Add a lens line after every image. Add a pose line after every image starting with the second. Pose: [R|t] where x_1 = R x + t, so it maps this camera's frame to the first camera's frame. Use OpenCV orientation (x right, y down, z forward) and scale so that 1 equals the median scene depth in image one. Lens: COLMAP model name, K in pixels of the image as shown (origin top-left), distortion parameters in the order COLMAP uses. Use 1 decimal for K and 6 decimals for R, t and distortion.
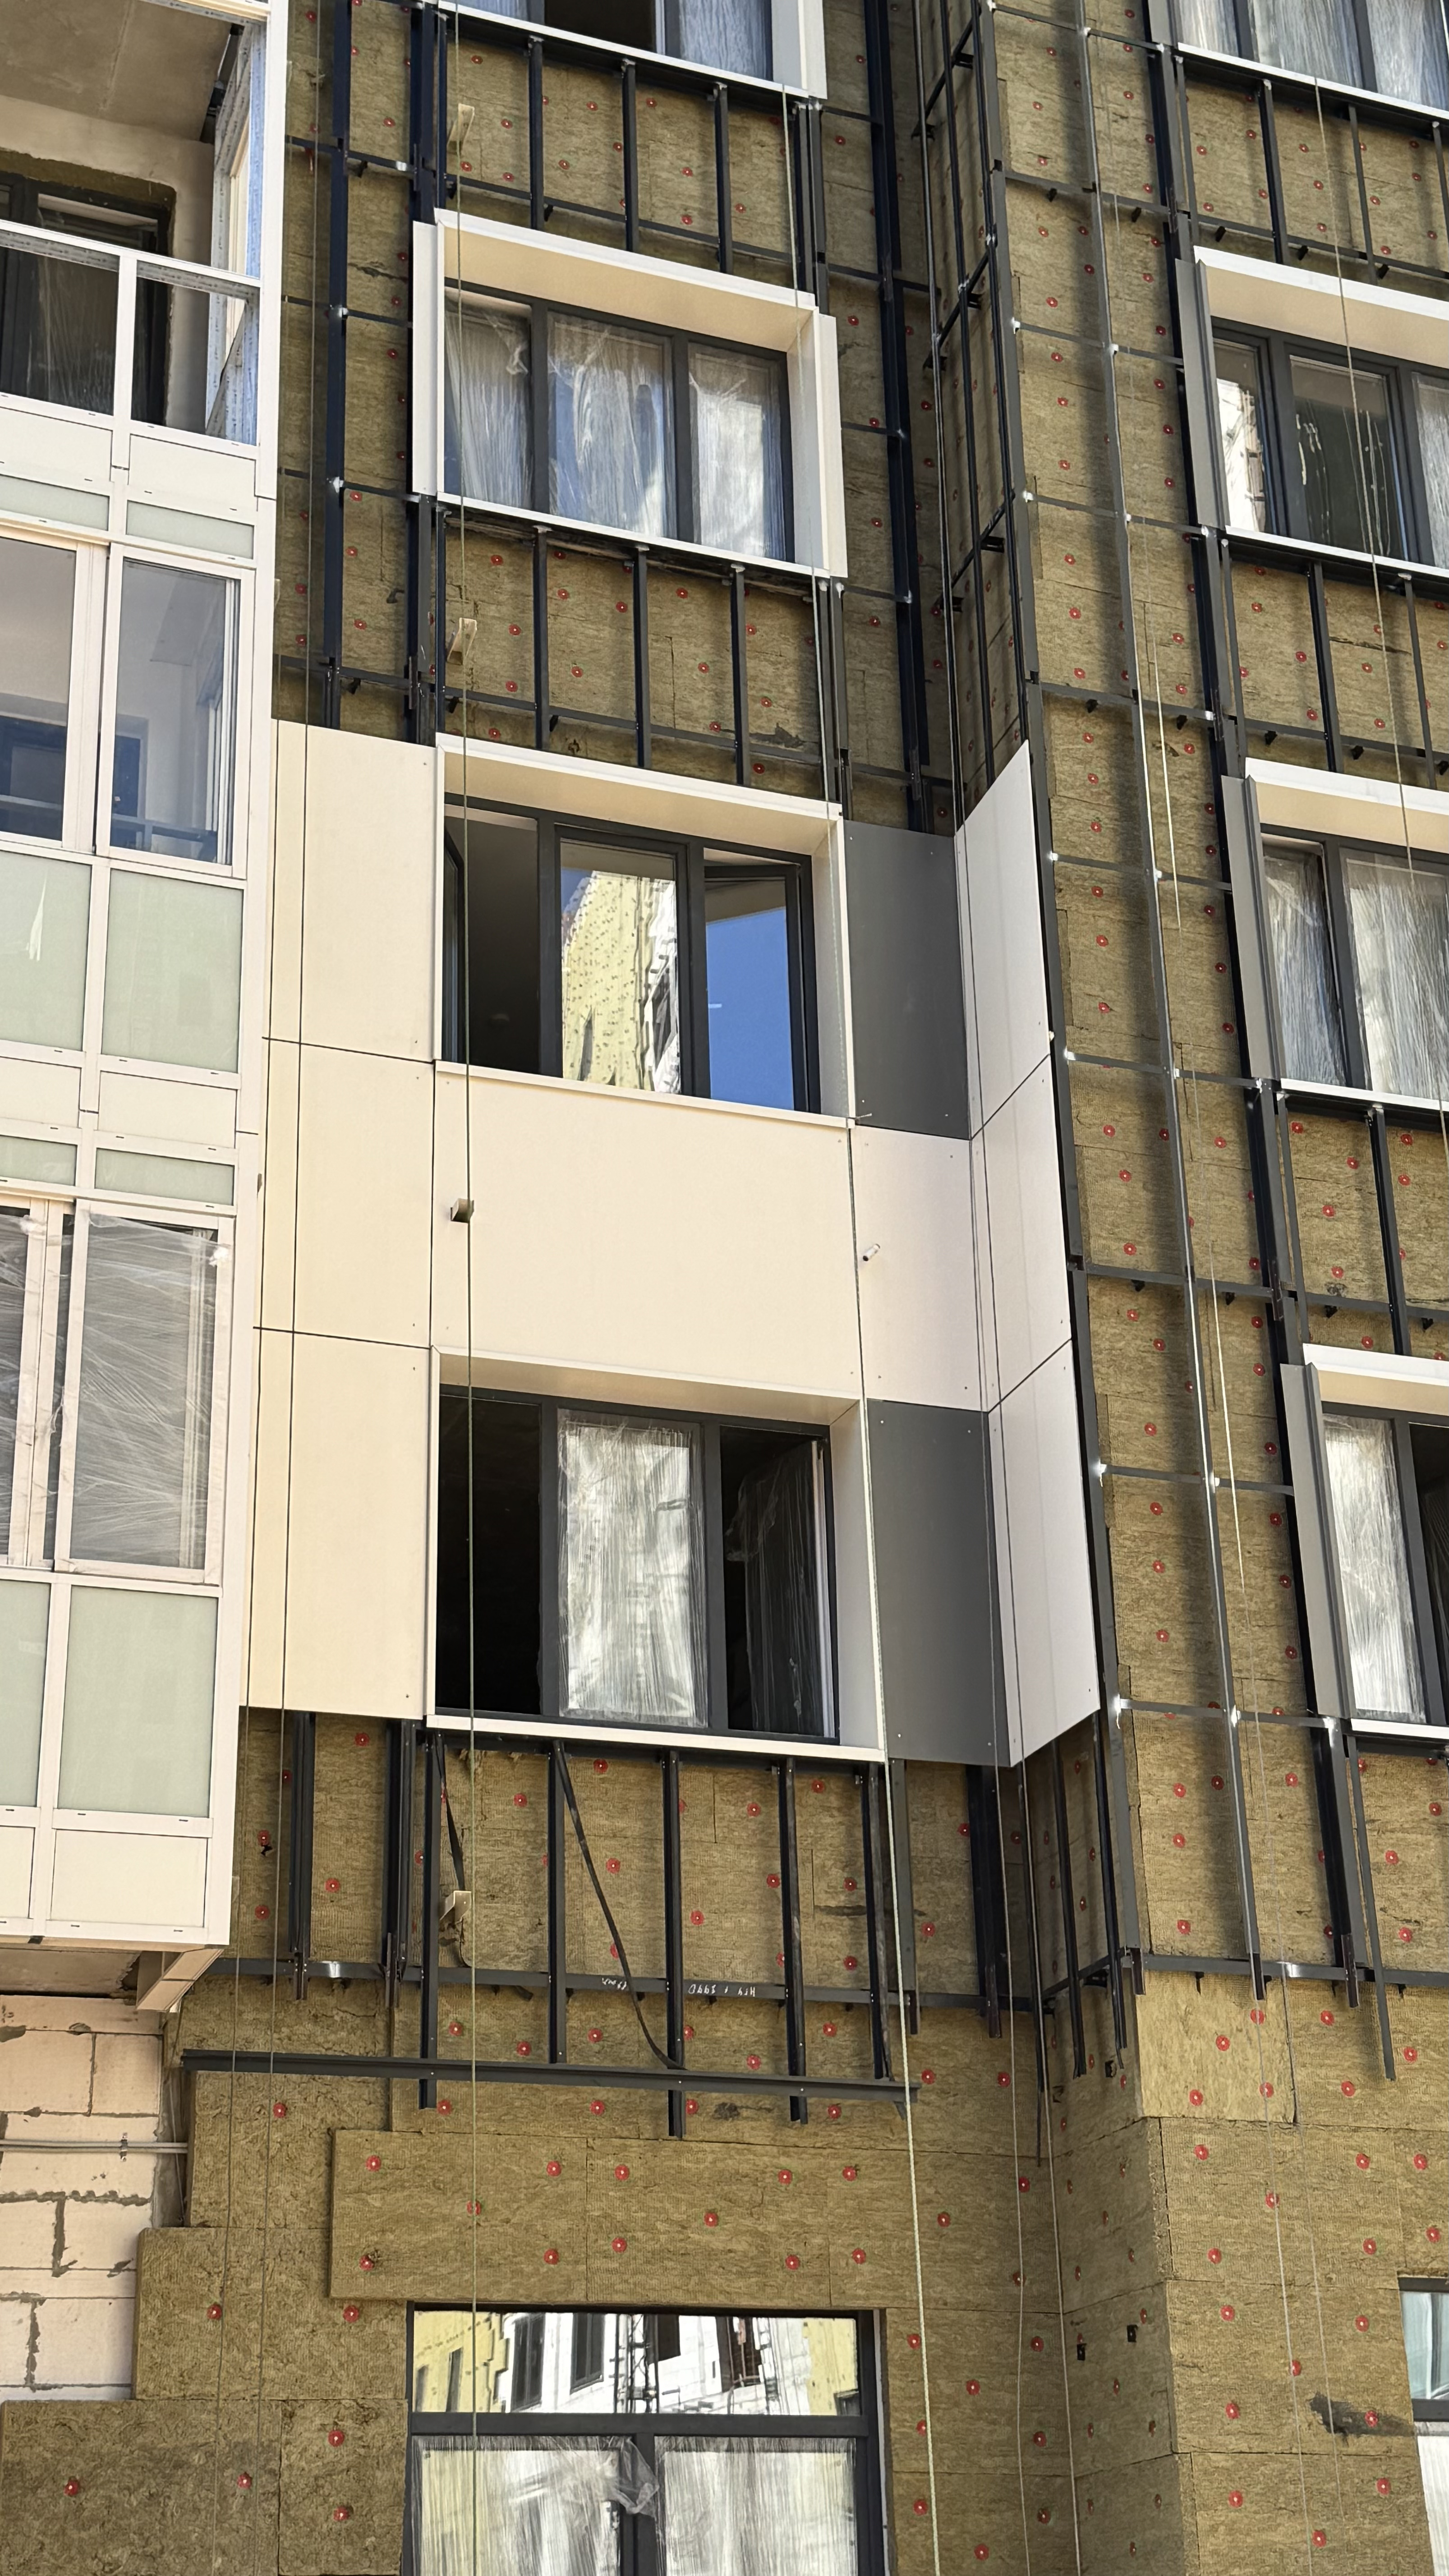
lens RADIAL K [[3469.5, 0, 724.3], [0, 3469.5, 1287.9], [0, 0, 1]] dist [0.126590, 0.000000]
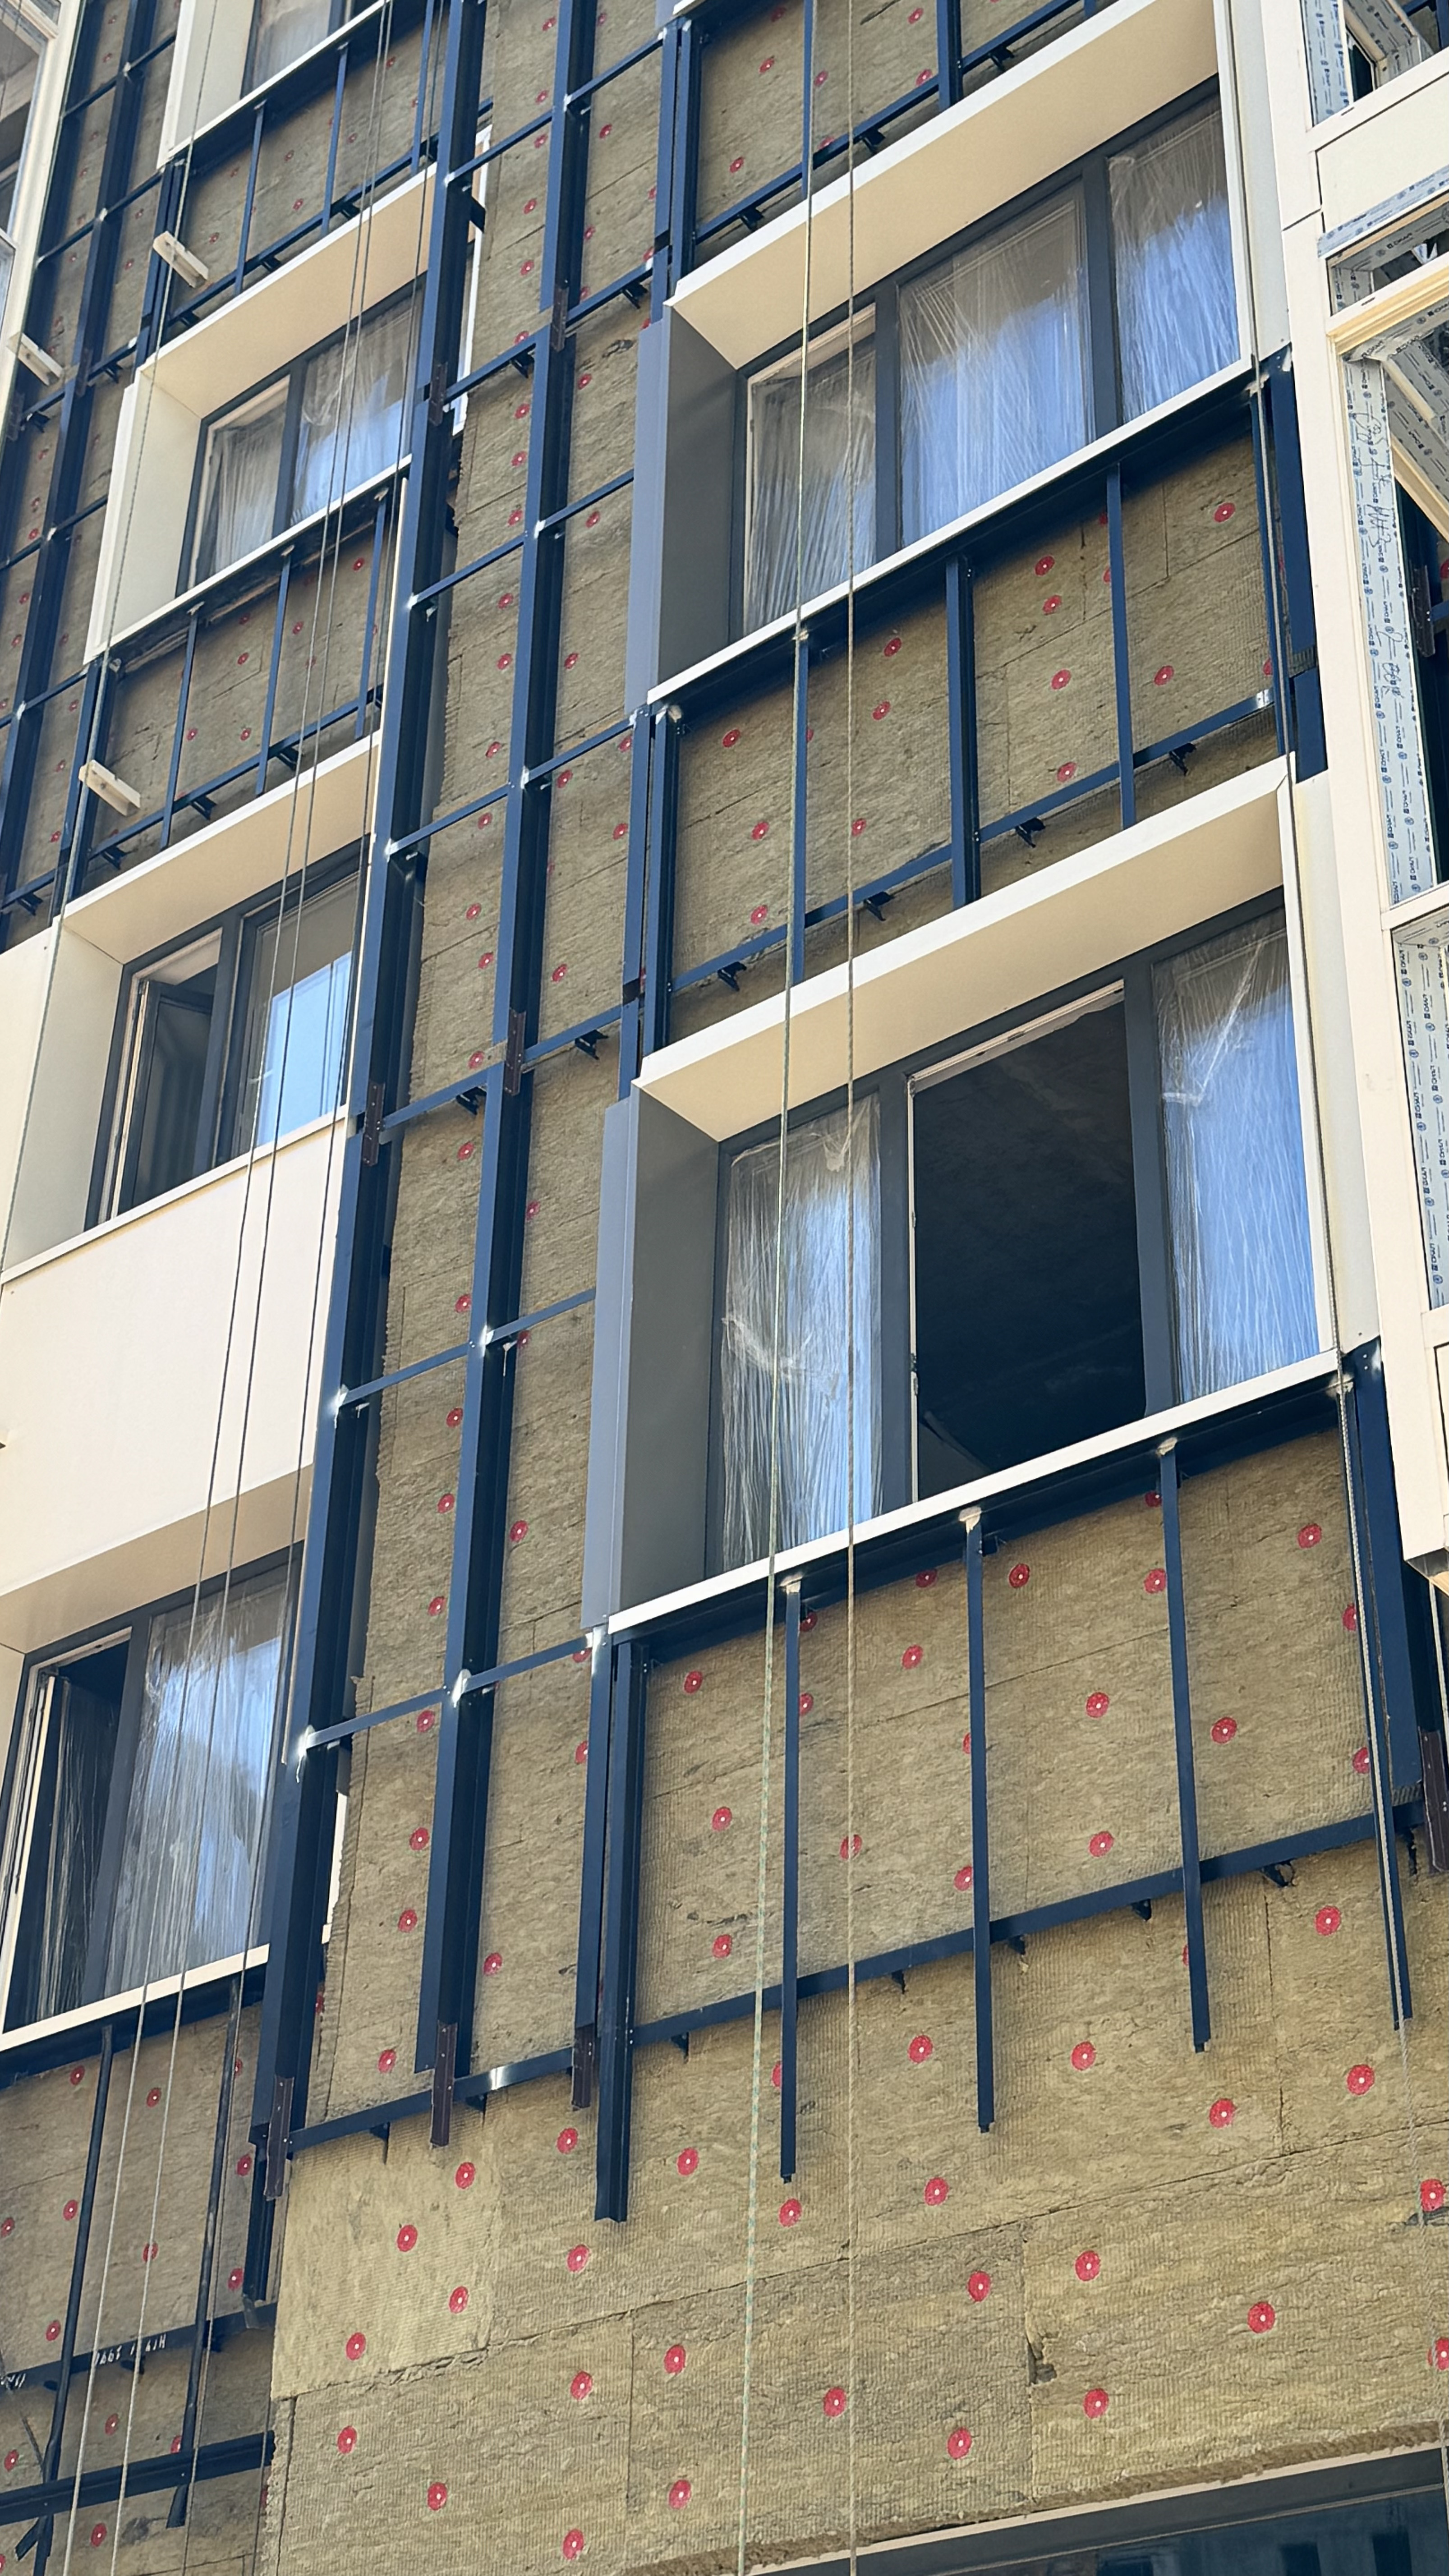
lens RADIAL K [[3561.3, 0, 726.8], [0, 3561.3, 1288.7], [0, 0, 1]] dist [0.081893, 0.000000]
pose [[0.520608, -0.444737, -0.728819, 0.667594], [0.313516, 0.893567, -0.321319, 0.281170], [0.794150, -0.061216, 0.604630, 0.691226]]
